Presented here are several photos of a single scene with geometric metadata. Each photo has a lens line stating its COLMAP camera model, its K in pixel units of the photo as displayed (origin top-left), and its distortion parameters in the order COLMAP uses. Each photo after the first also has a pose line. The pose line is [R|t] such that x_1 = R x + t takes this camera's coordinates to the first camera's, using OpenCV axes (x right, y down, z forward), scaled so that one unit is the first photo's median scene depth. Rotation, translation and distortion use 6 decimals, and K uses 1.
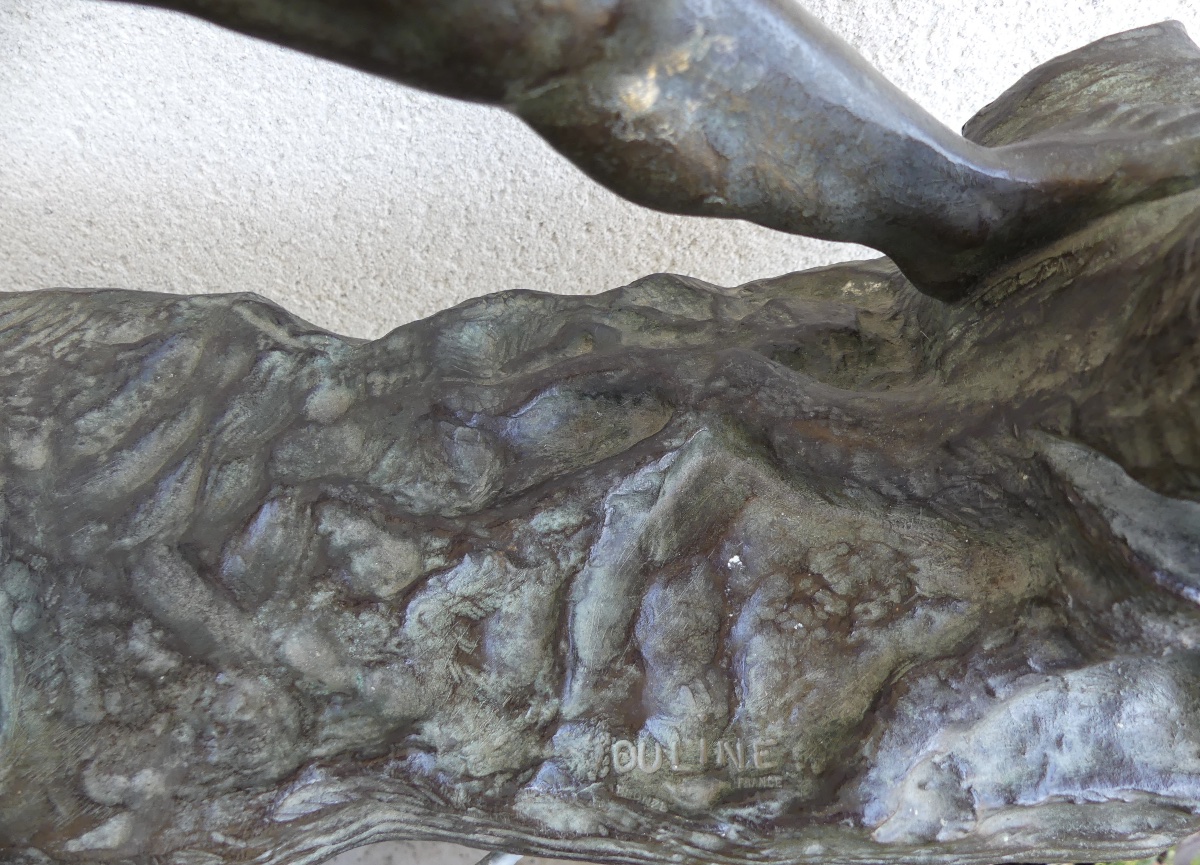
lens RADIAL K [[886.0, 0, 628.1], [0, 886.0, 427.6], [0, 0, 1]] dist [-0.003564, 0.002748]
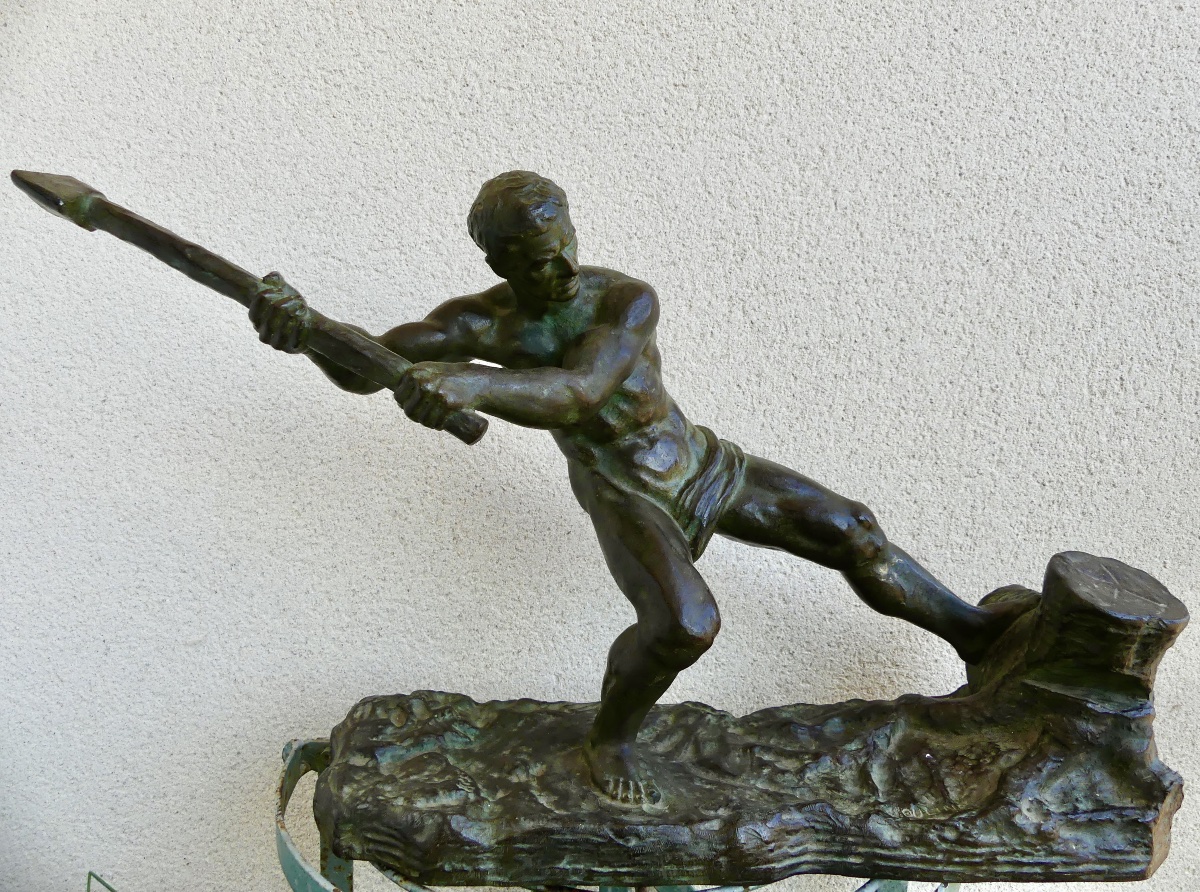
lens RADIAL K [[947.1, 0, 600.0], [0, 947.1, 446.0], [0, 0, 1]] dist [-0.005212, -0.008272]
pose [[0.998864, 0.025450, 0.040294, -0.933163], [0.015469, 0.626573, -0.779209, 1.660251], [-0.045078, 0.778947, 0.625467, -1.320785]]
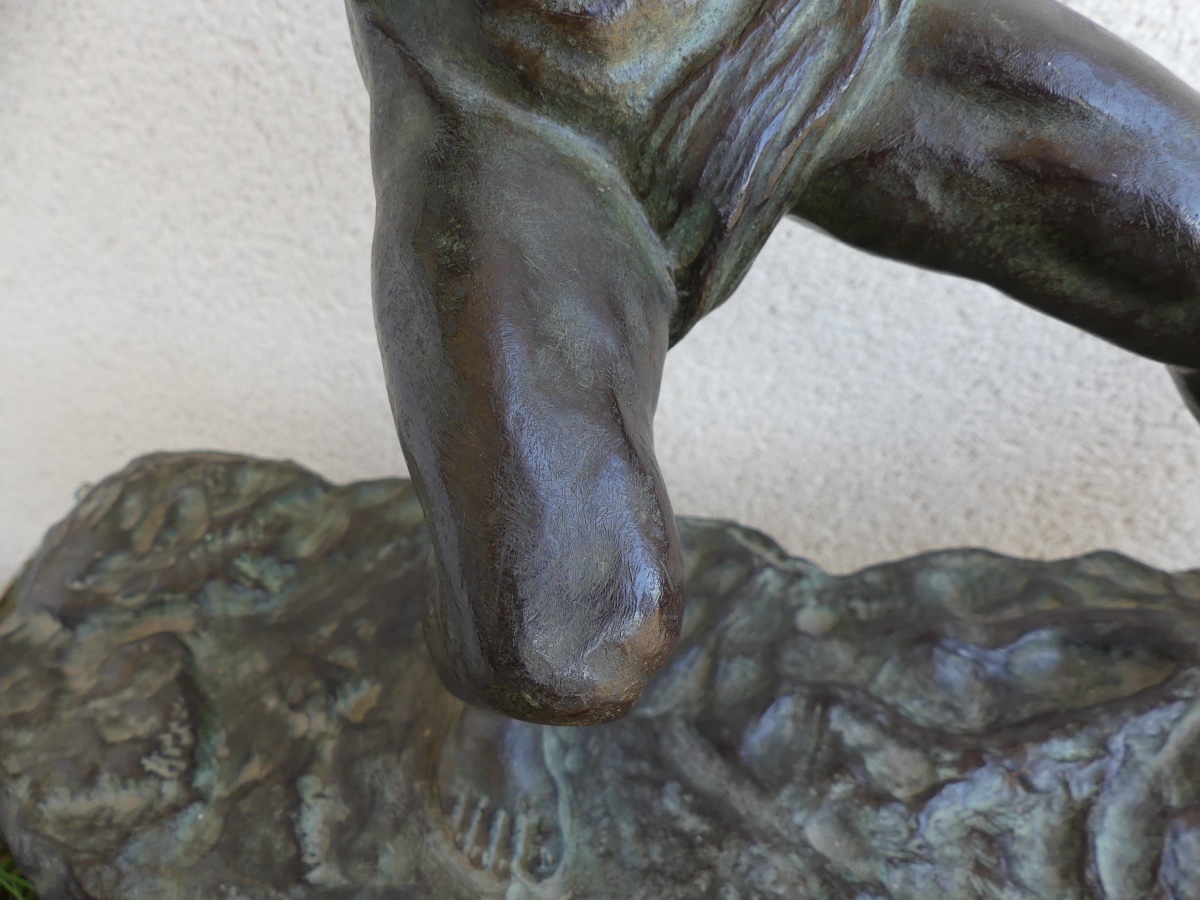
lens RADIAL K [[897.1, 0, 627.0], [0, 897.1, 446.7], [0, 0, 1]] dist [-0.040482, 0.032461]
pose [[0.981240, 0.115840, -0.154110, -0.479912], [-0.161235, 0.931326, -0.326551, 0.199091], [0.105699, 0.345273, 0.932531, -0.173712]]
